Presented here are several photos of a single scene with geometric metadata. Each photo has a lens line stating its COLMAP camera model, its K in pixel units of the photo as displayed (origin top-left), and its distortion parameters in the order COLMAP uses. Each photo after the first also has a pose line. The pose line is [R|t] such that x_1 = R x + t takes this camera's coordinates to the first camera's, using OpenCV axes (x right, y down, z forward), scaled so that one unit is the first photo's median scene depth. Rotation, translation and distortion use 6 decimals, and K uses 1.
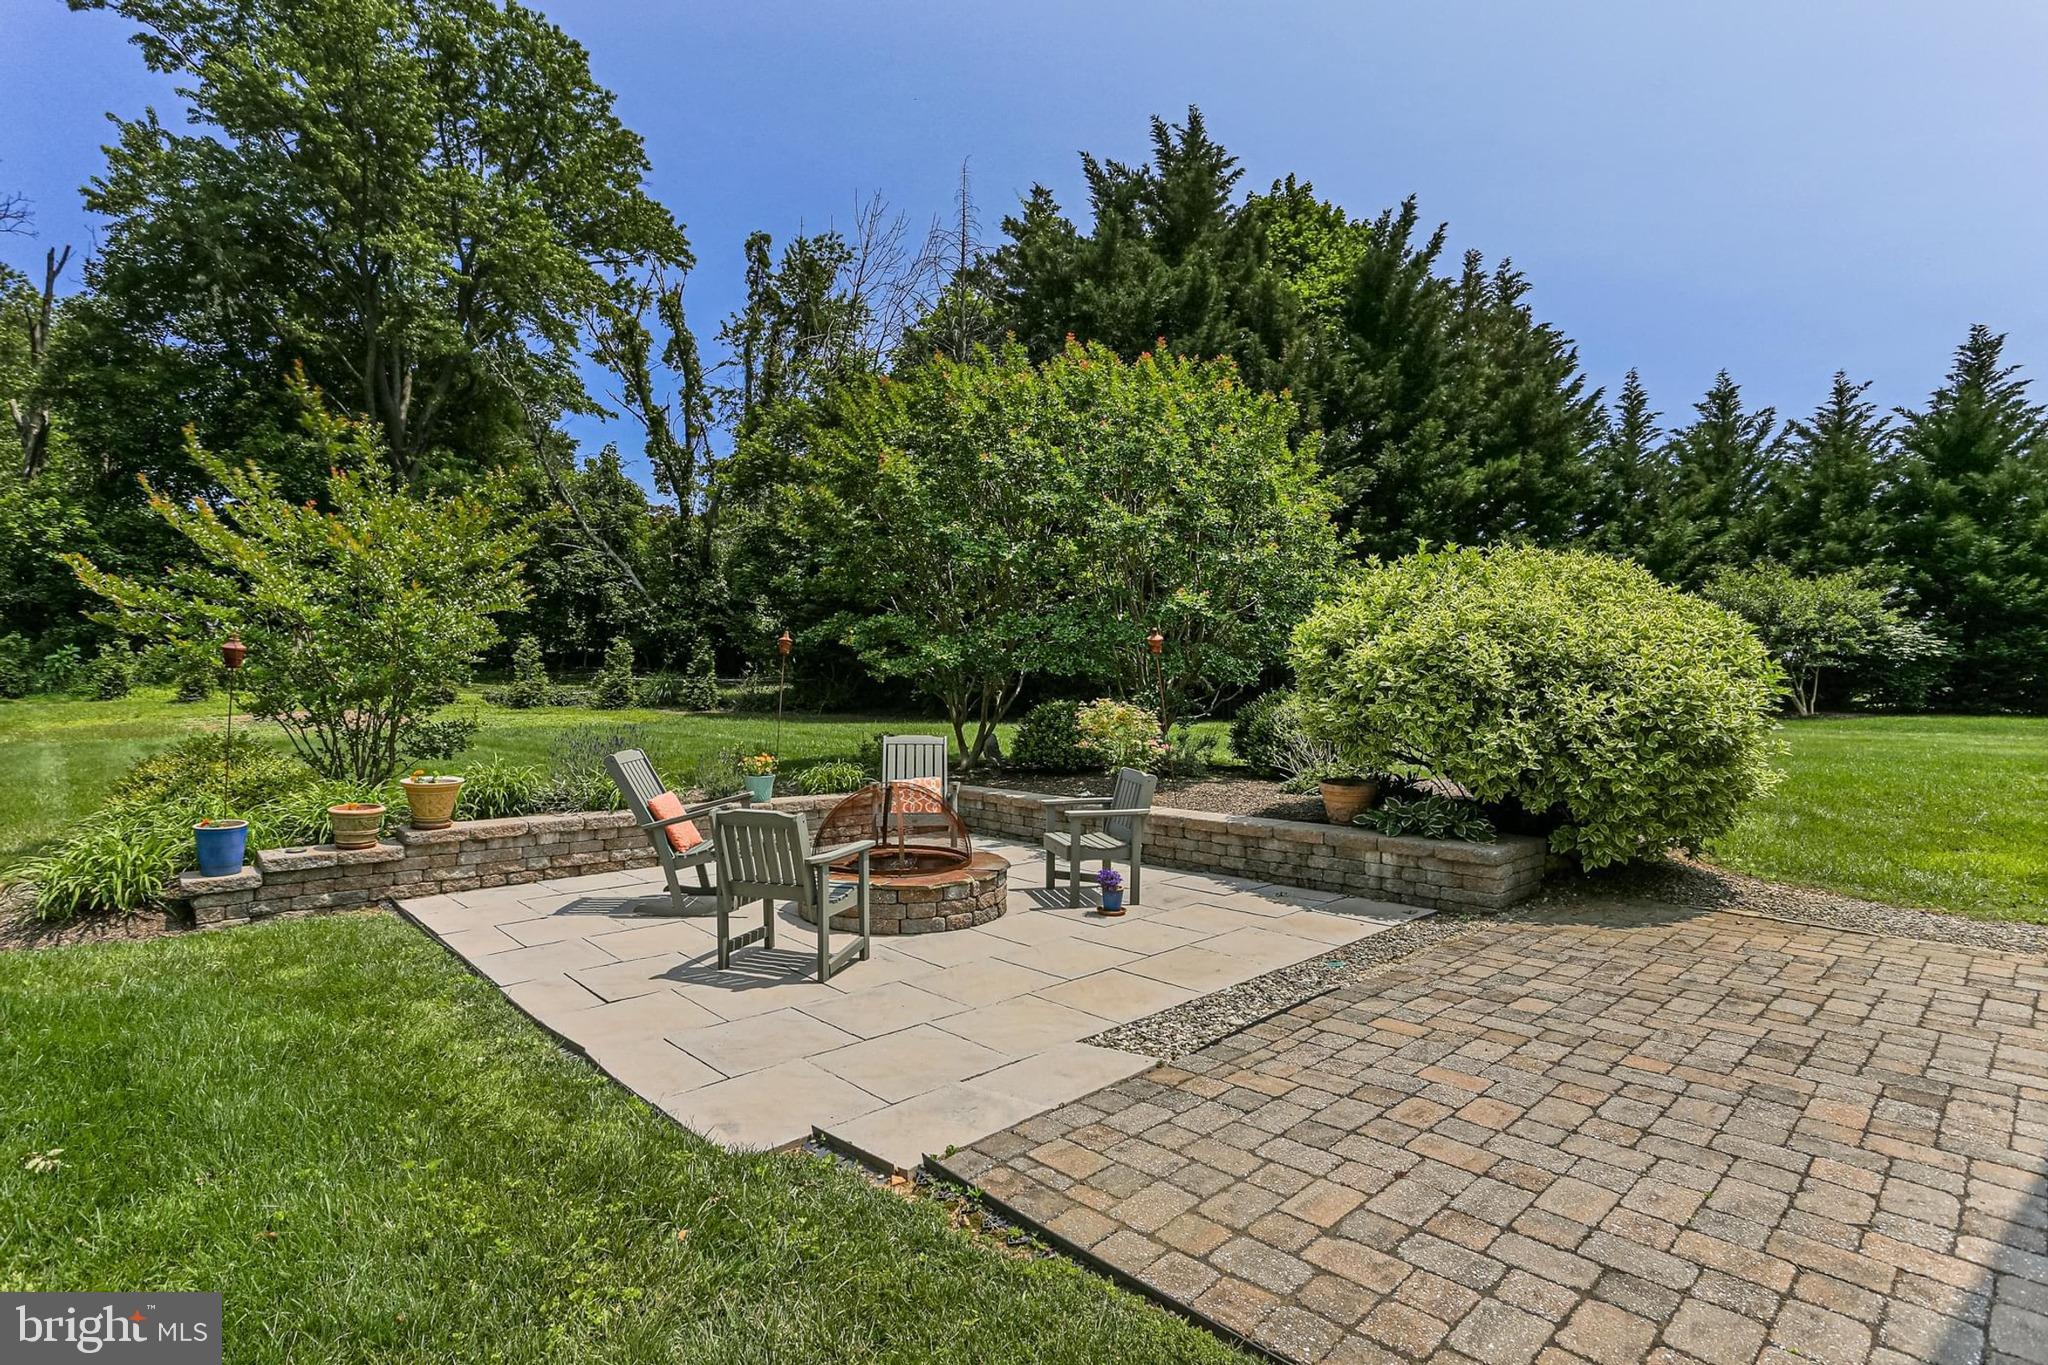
lens RADIAL K [[1012.7, 0, 1024.0], [0, 1012.7, 682.5], [0, 0, 1]] dist [-0.030210, 0.066703]
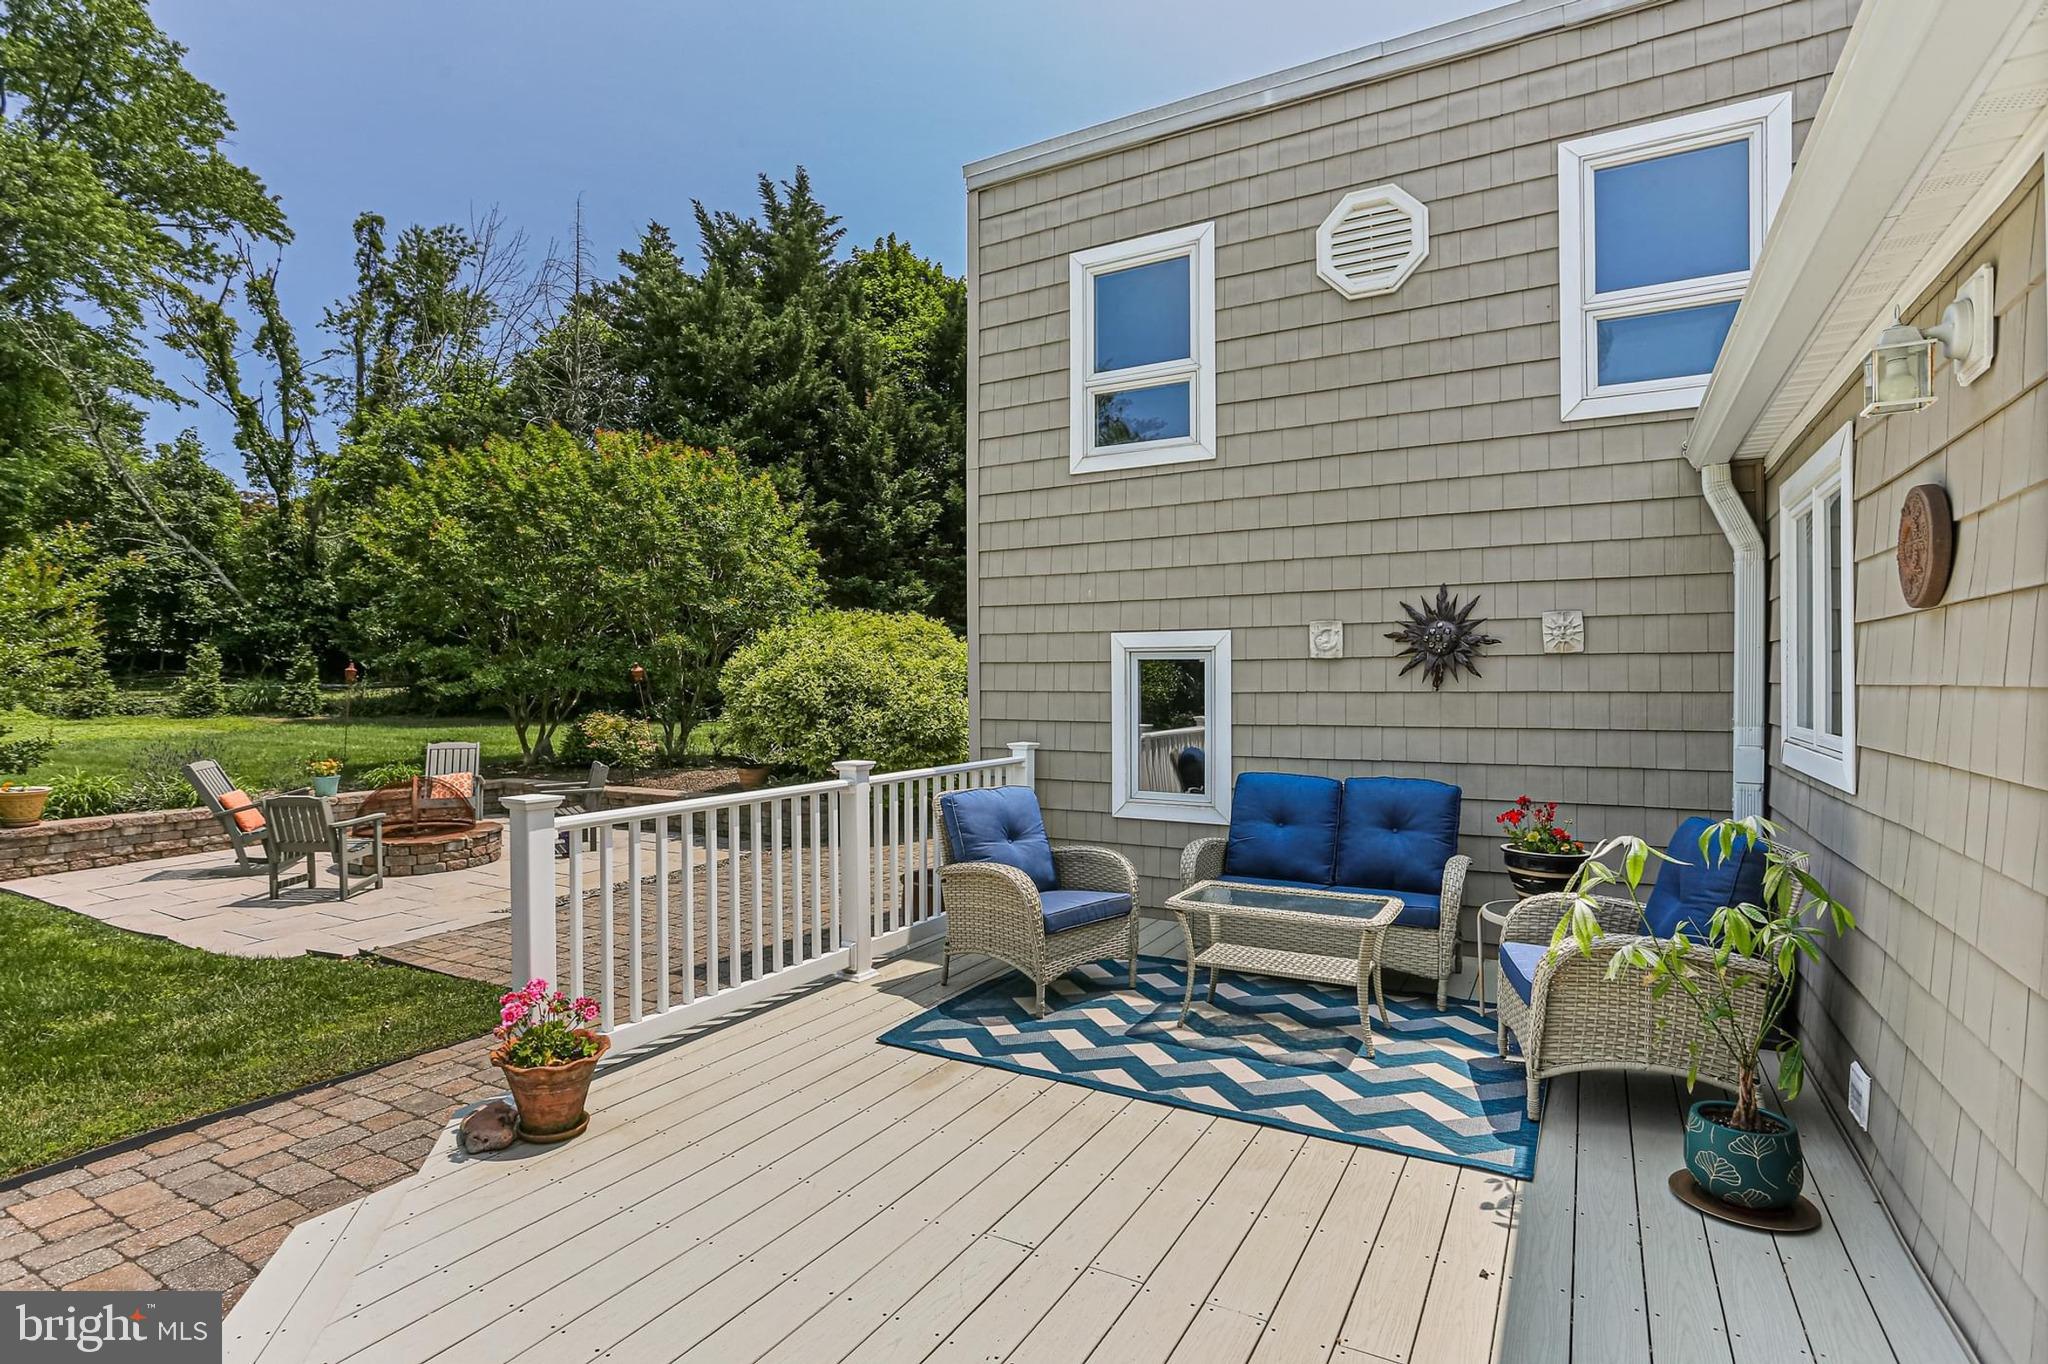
lens RADIAL K [[1024.1, 0, 1007.0], [0, 1024.1, 681.7], [0, 0, 1]] dist [-0.030140, 0.029250]
pose [[0.960035, -0.012350, 0.279607, 0.065229], [0.009637, 0.999892, 0.011077, -0.010924], [-0.279714, -0.007940, 0.960051, -0.151190]]
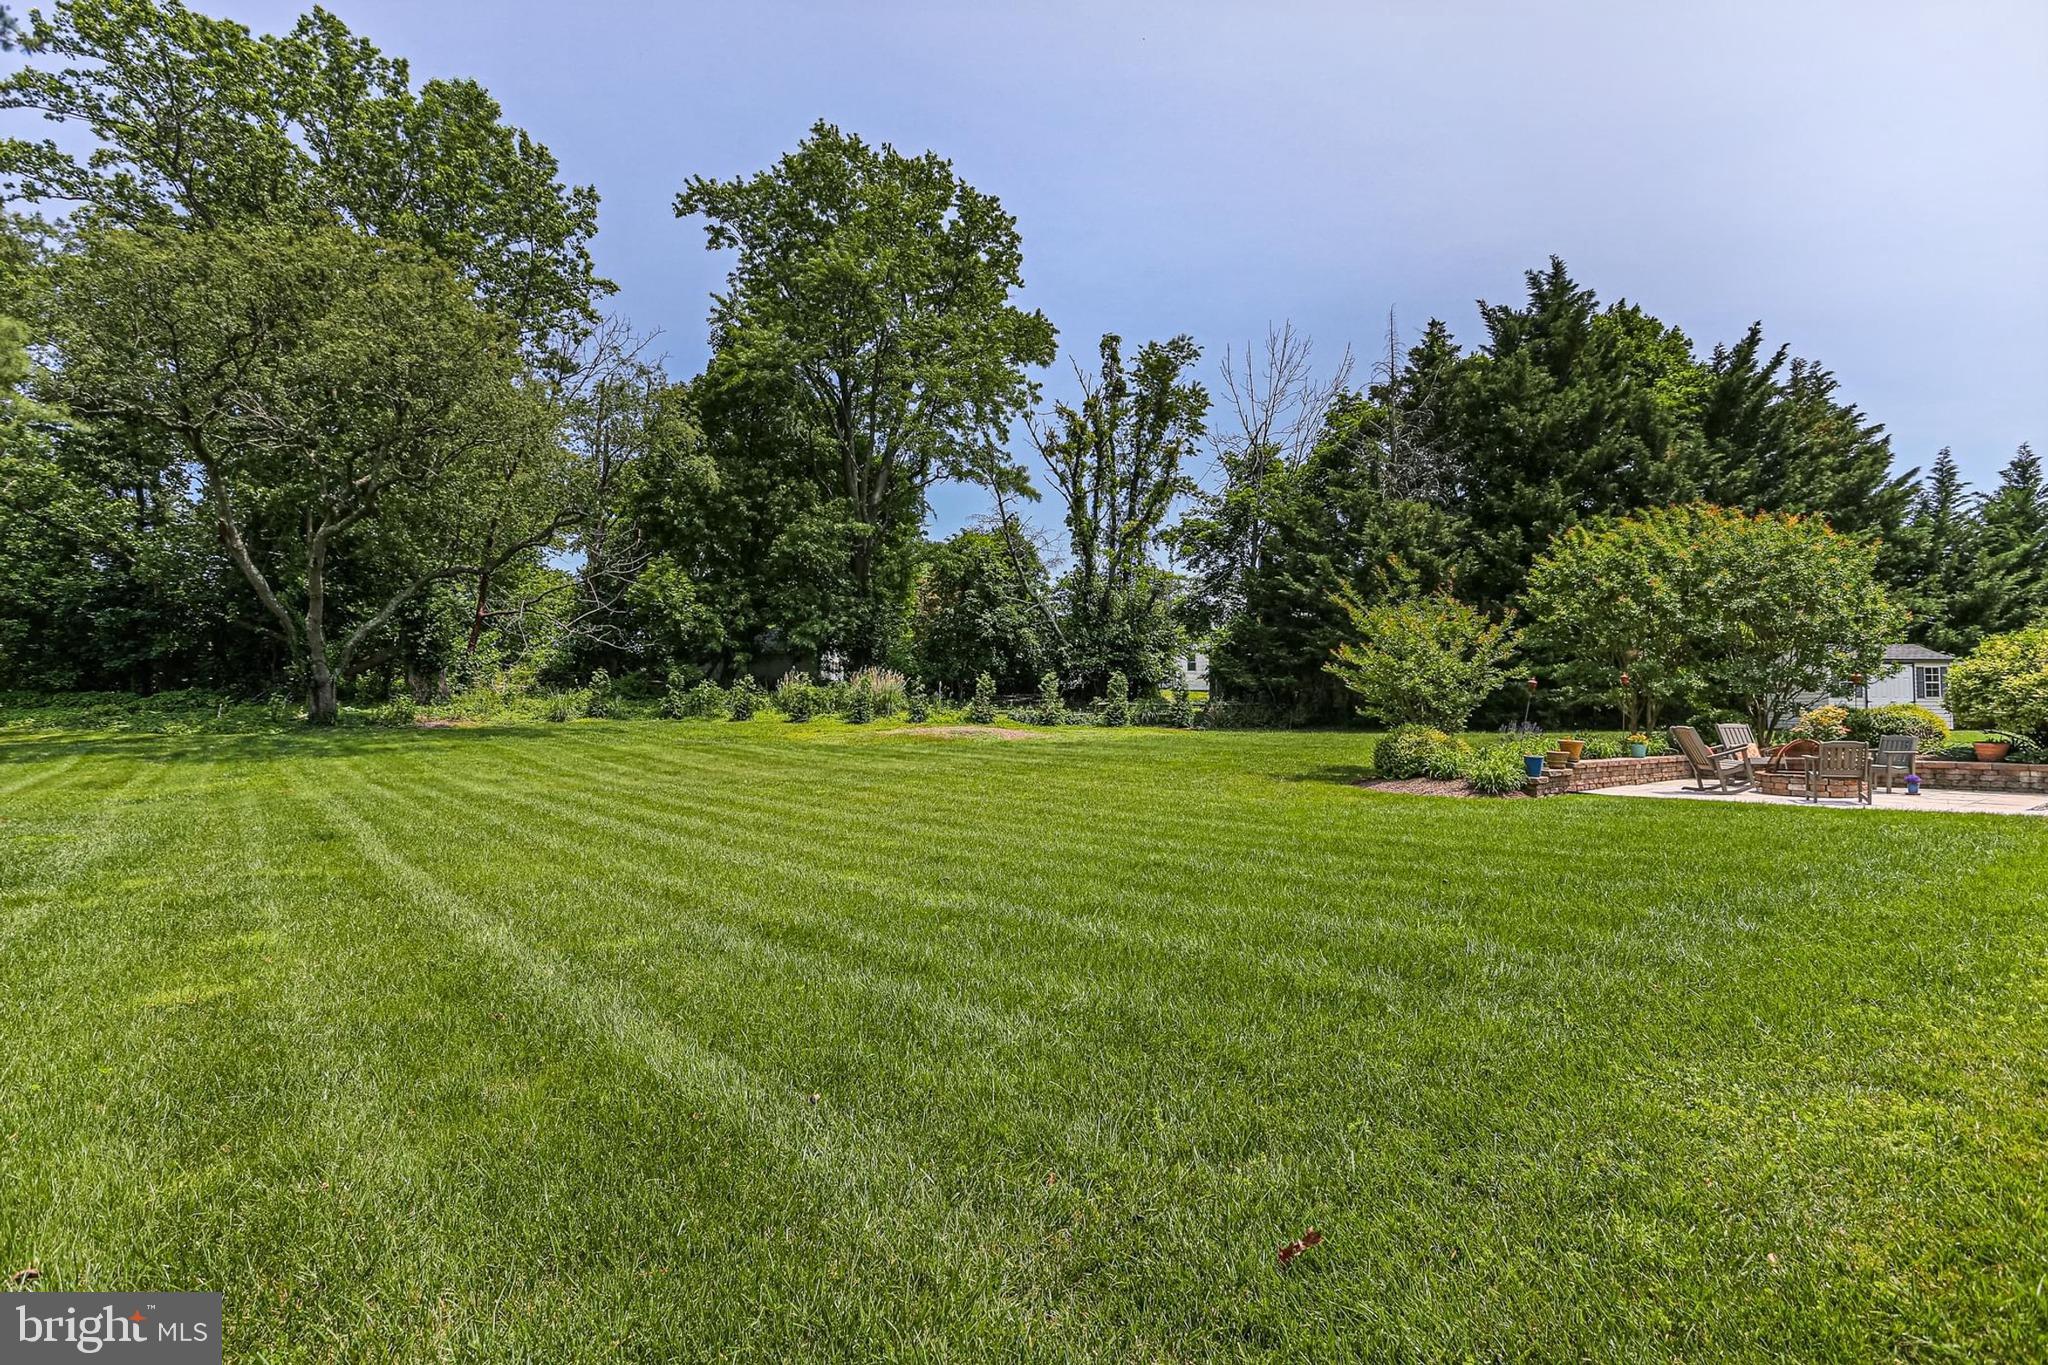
lens RADIAL K [[1039.9, 0, 1024.0], [0, 1039.9, 682.5], [0, 0, 1]] dist [-0.061085, 0.067085]
pose [[0.994322, -0.003398, -0.106358, -0.365717], [0.000162, 0.999537, -0.030421, 0.009831], [0.106412, 0.030231, 0.993862, -0.345300]]
